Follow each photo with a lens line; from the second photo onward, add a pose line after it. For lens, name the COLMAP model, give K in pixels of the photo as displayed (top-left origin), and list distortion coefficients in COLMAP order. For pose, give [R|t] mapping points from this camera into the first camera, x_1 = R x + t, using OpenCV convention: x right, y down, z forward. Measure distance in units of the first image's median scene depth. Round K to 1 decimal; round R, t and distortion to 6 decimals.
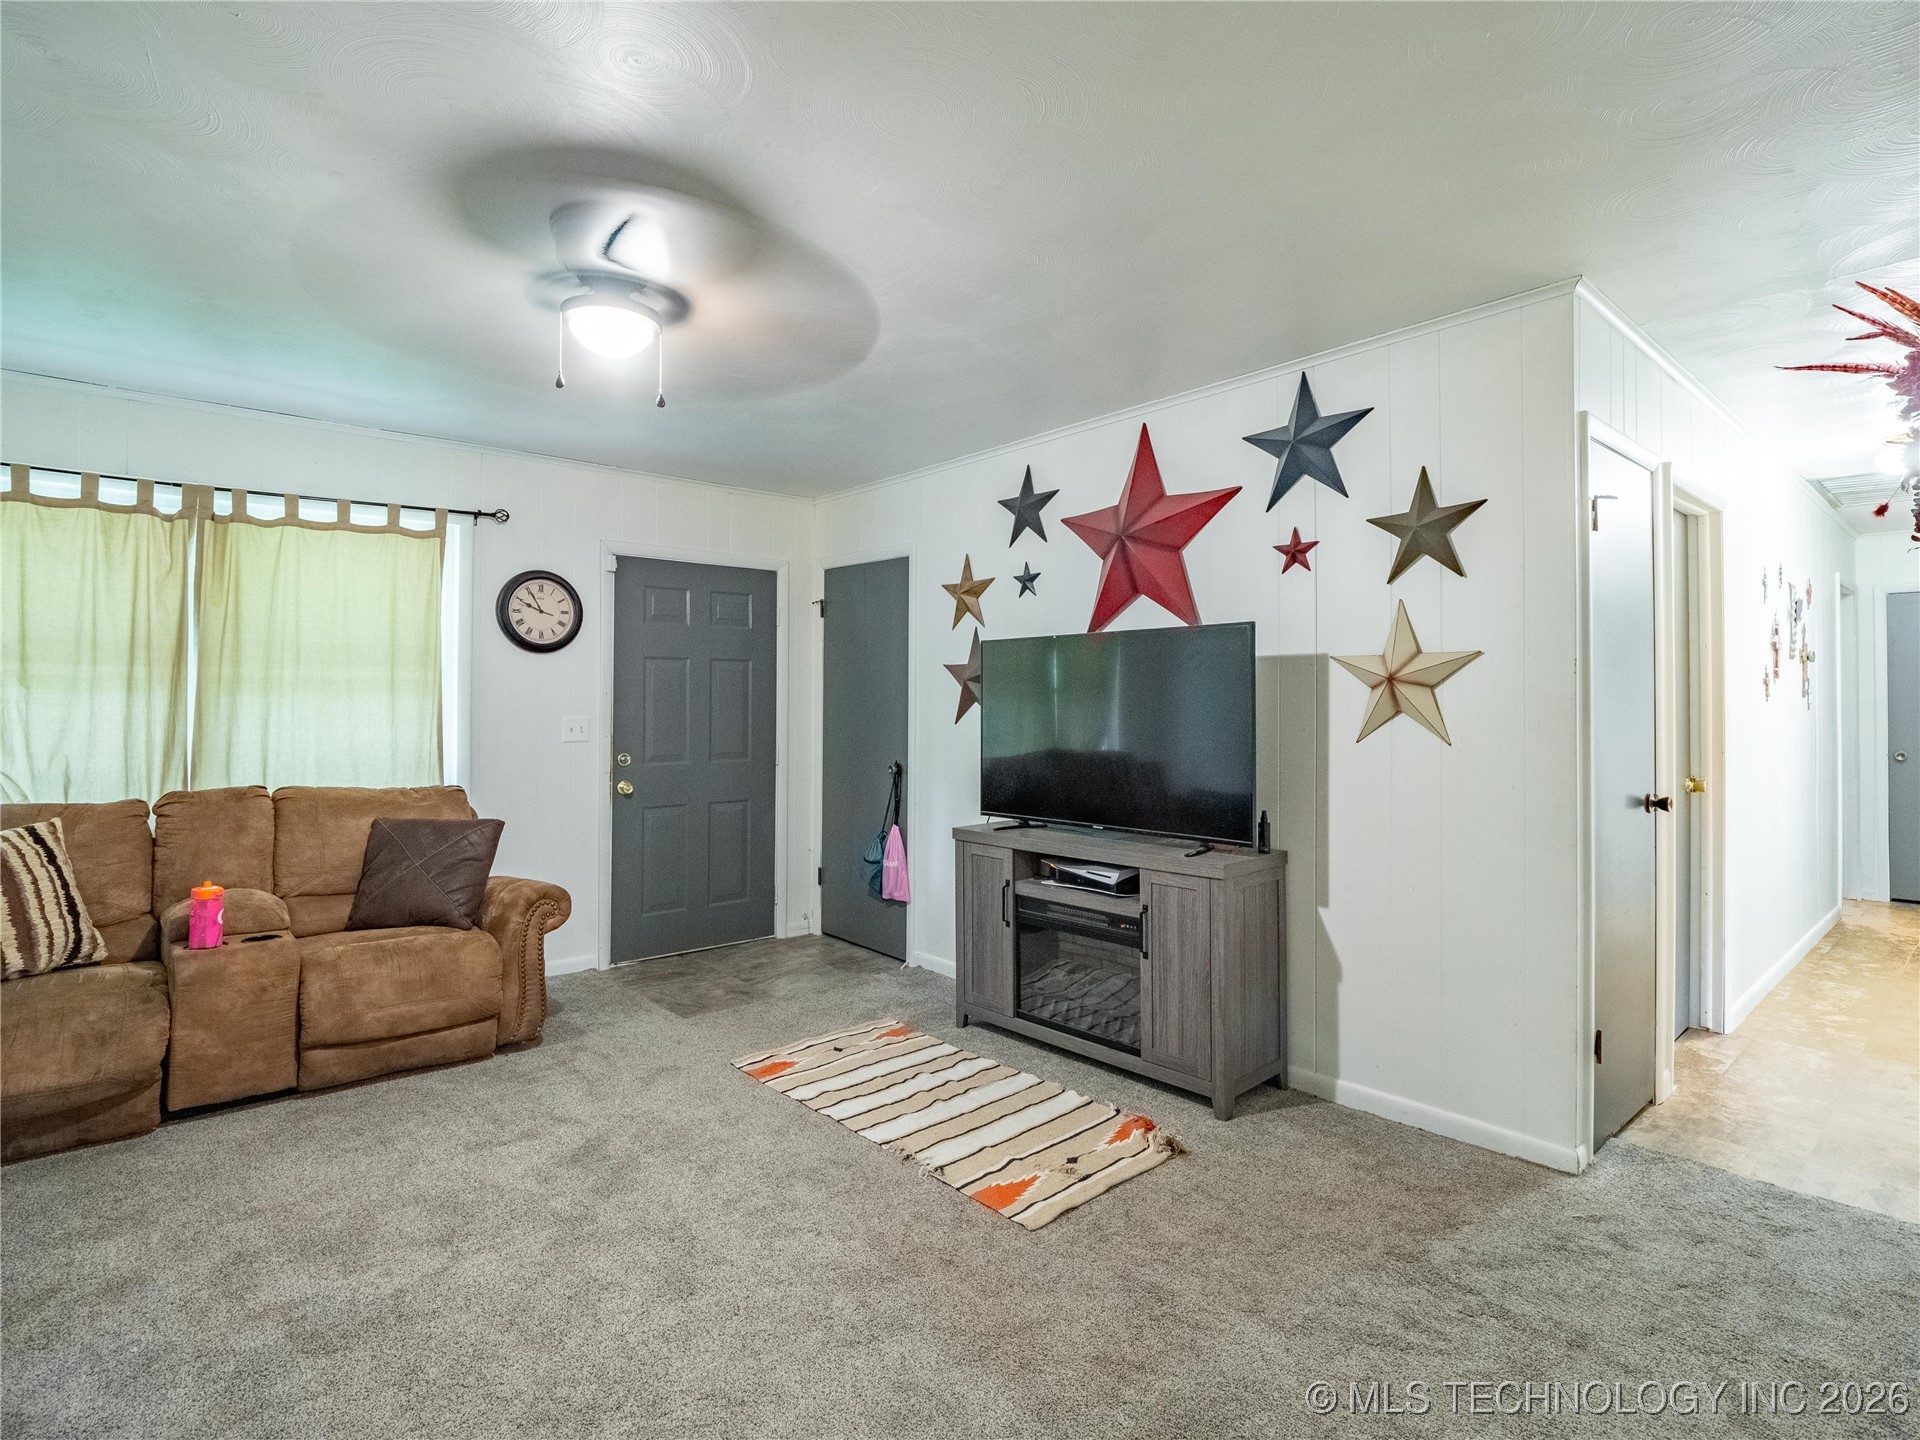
lens RADIAL K [[961.1, 0, 973.9], [0, 961.1, 690.3], [0, 0, 1]] dist [-0.016666, 0.000353]
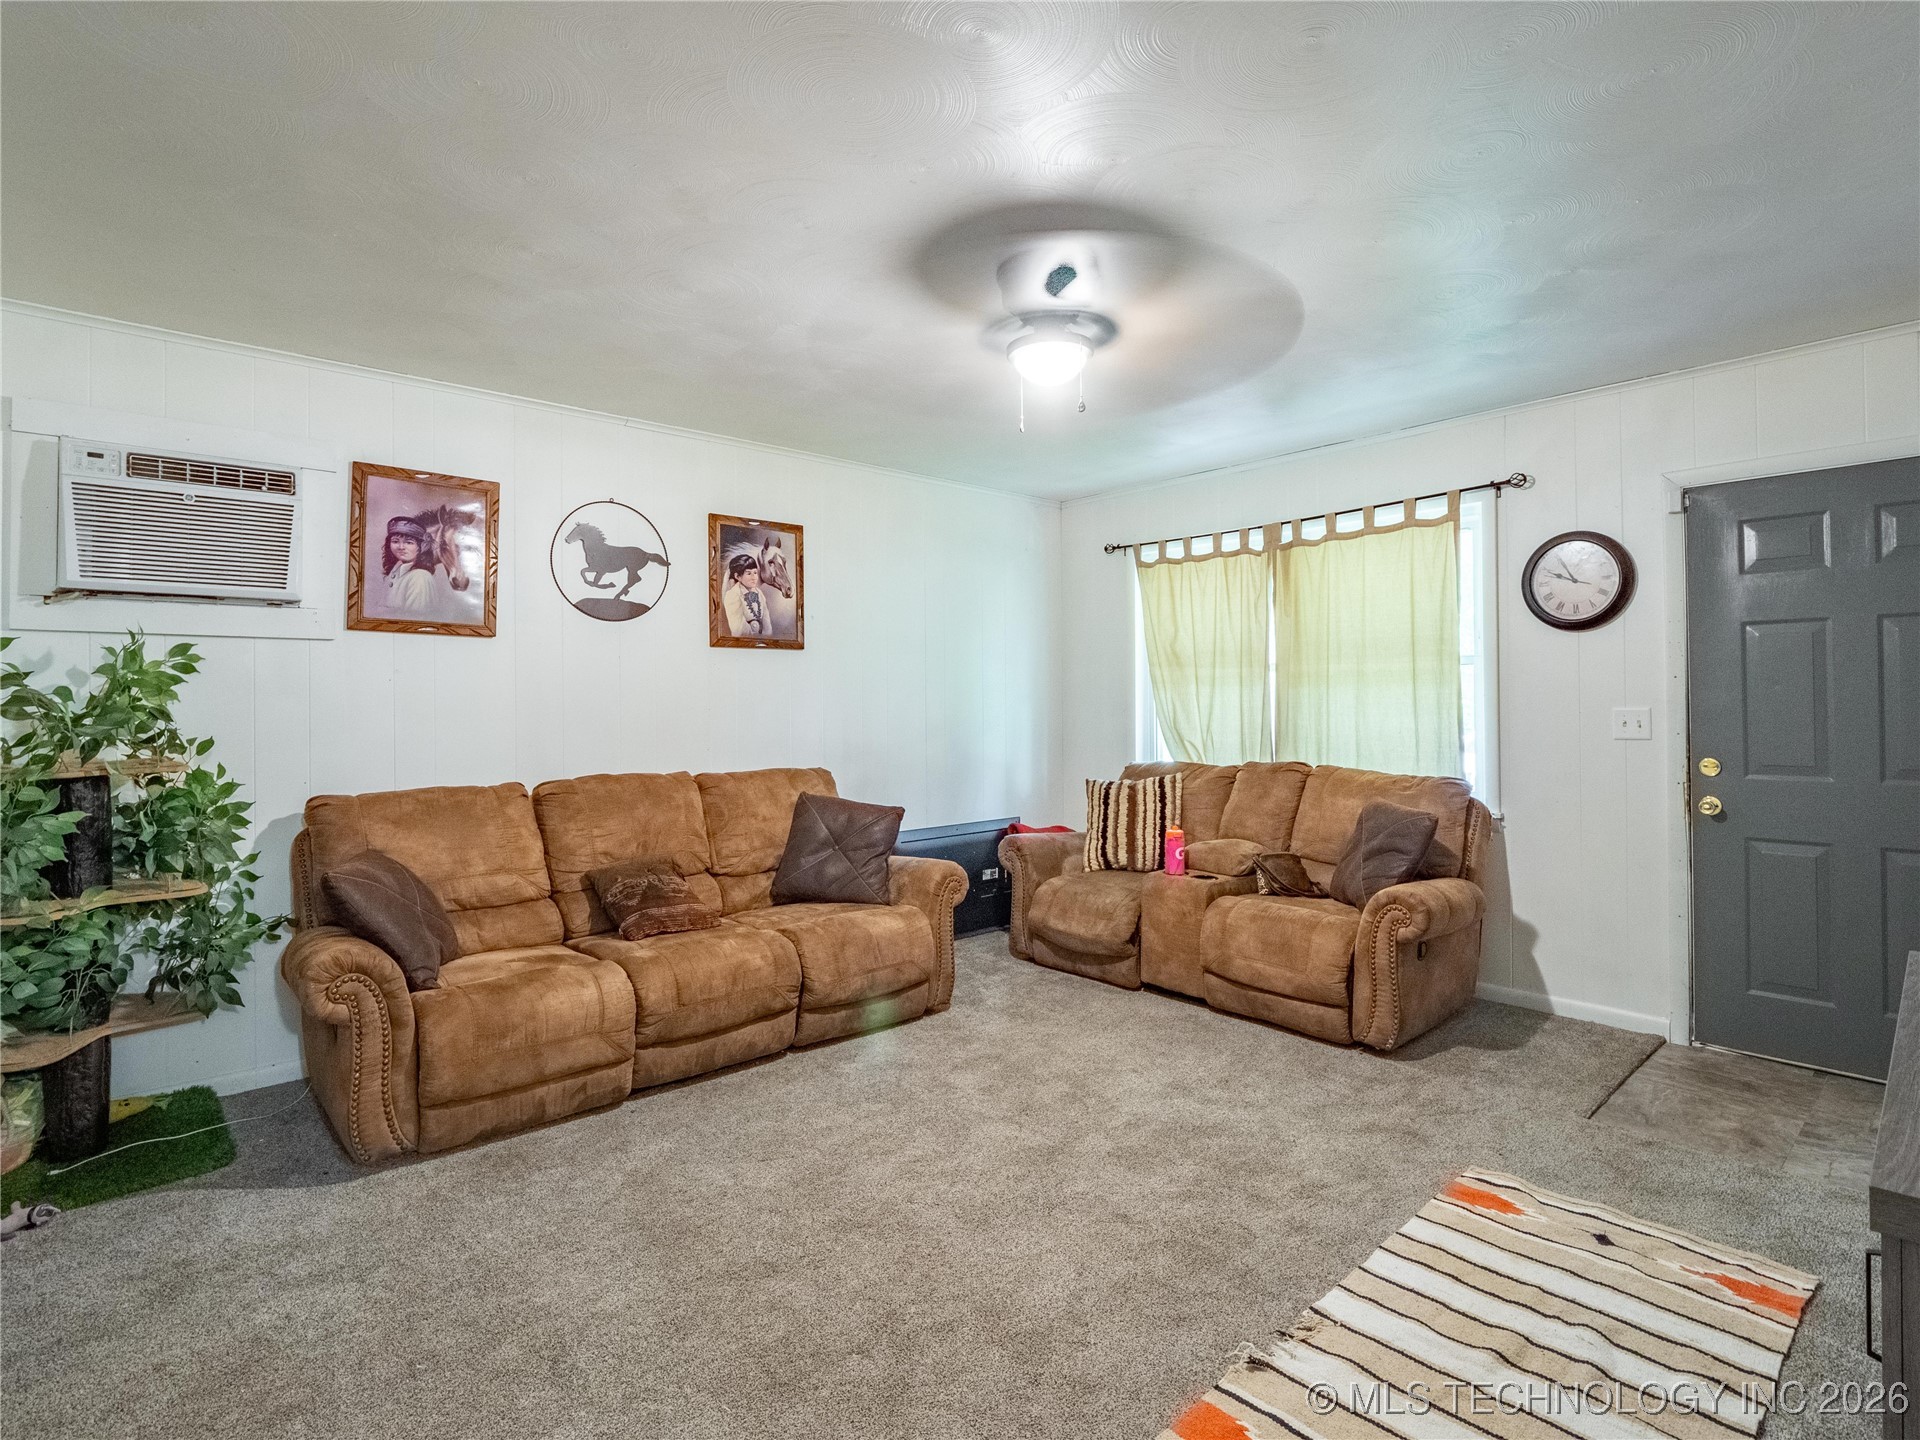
lens RADIAL K [[961.1, 0, 942.8], [0, 961.1, 682.6], [0, 0, 1]] dist [-0.016666, 0.000353]
pose [[-0.010470, -0.017360, -0.999794, 0.503497], [0.025325, 0.999524, -0.017621, 0.009593], [0.999624, -0.025505, -0.010025, 0.597715]]
